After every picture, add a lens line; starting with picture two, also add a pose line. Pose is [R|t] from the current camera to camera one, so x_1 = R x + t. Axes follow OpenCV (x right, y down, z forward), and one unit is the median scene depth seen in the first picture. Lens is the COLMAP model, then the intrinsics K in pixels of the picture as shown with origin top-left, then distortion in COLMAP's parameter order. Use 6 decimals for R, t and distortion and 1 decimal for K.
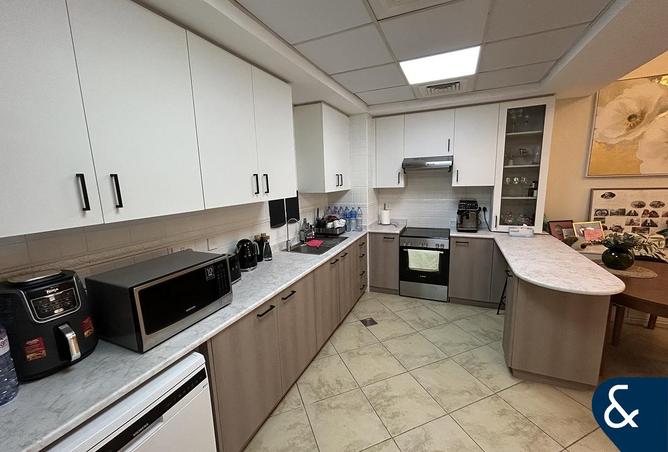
lens RADIAL K [[268.7, 0, 334.5], [0, 268.7, 224.9], [0, 0, 1]] dist [-0.001465, 0.000165]
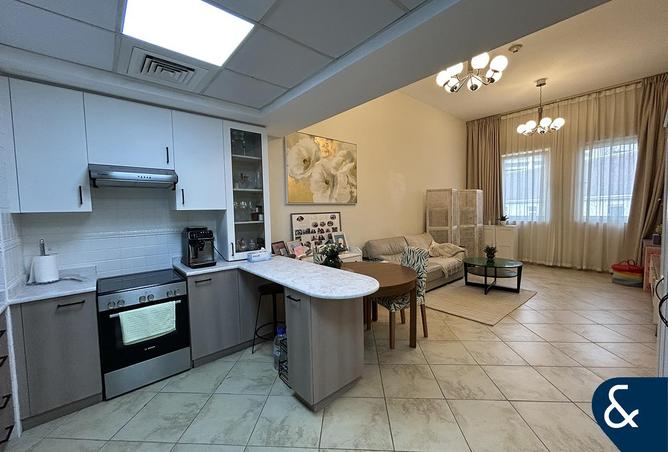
lens RADIAL K [[268.7, 0, 333.7], [0, 268.7, 226.0], [0, 0, 1]] dist [-0.001465, 0.000165]
pose [[0.420112, -0.030475, 0.906961, -0.064464], [0.161892, 0.985920, -0.041861, 0.002865], [-0.892915, 0.164416, 0.419130, 0.325930]]
